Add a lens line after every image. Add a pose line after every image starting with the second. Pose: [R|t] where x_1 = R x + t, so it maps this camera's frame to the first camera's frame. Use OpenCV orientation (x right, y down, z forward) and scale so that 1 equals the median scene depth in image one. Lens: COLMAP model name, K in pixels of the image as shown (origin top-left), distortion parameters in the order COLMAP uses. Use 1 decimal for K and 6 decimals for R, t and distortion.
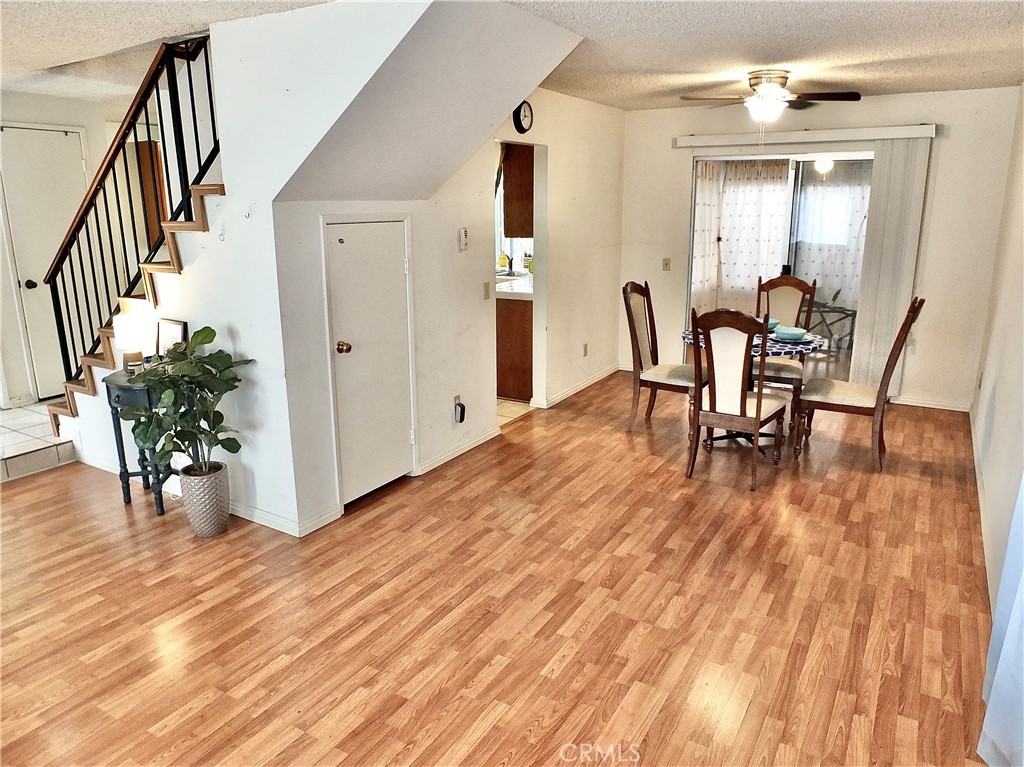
lens RADIAL K [[695.4, 0, 513.9], [0, 695.4, 383.9], [0, 0, 1]] dist [-0.036408, 0.004935]
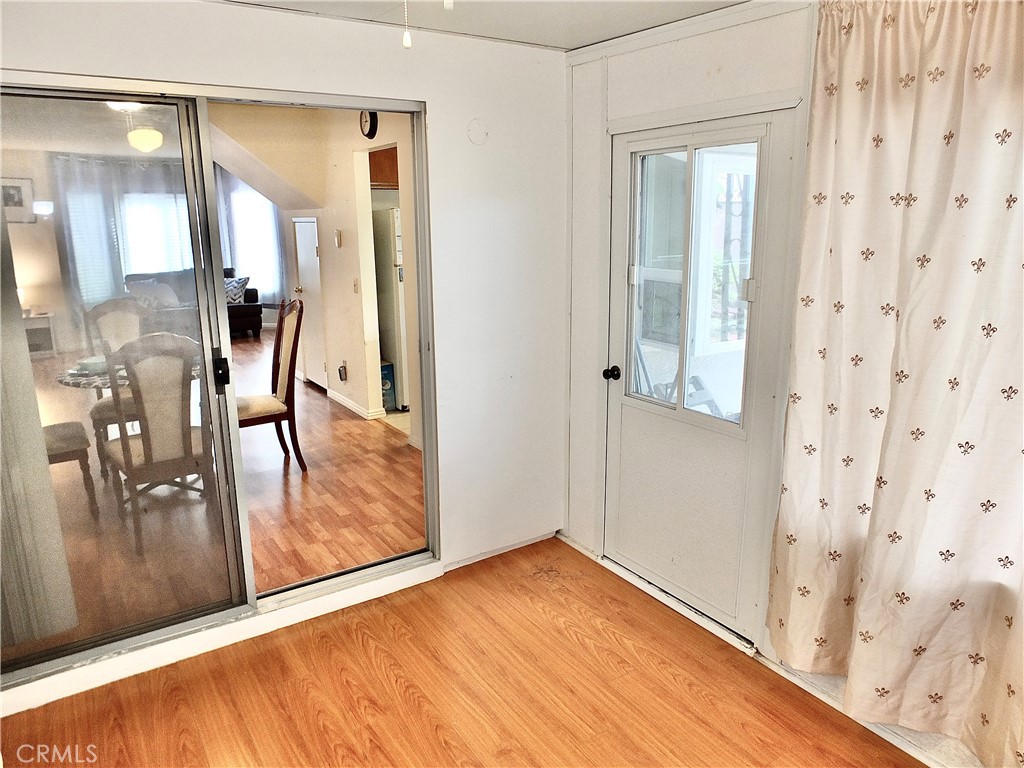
lens RADIAL K [[691.5, 0, 512.0], [0, 691.5, 384.0], [0, 0, 1]] dist [-0.034576, 0.005847]
pose [[-0.425752, 0.219607, -0.877786, 0.881549], [-0.215635, 0.917525, 0.334139, -0.419096], [0.878770, 0.331541, -0.343283, 1.667781]]
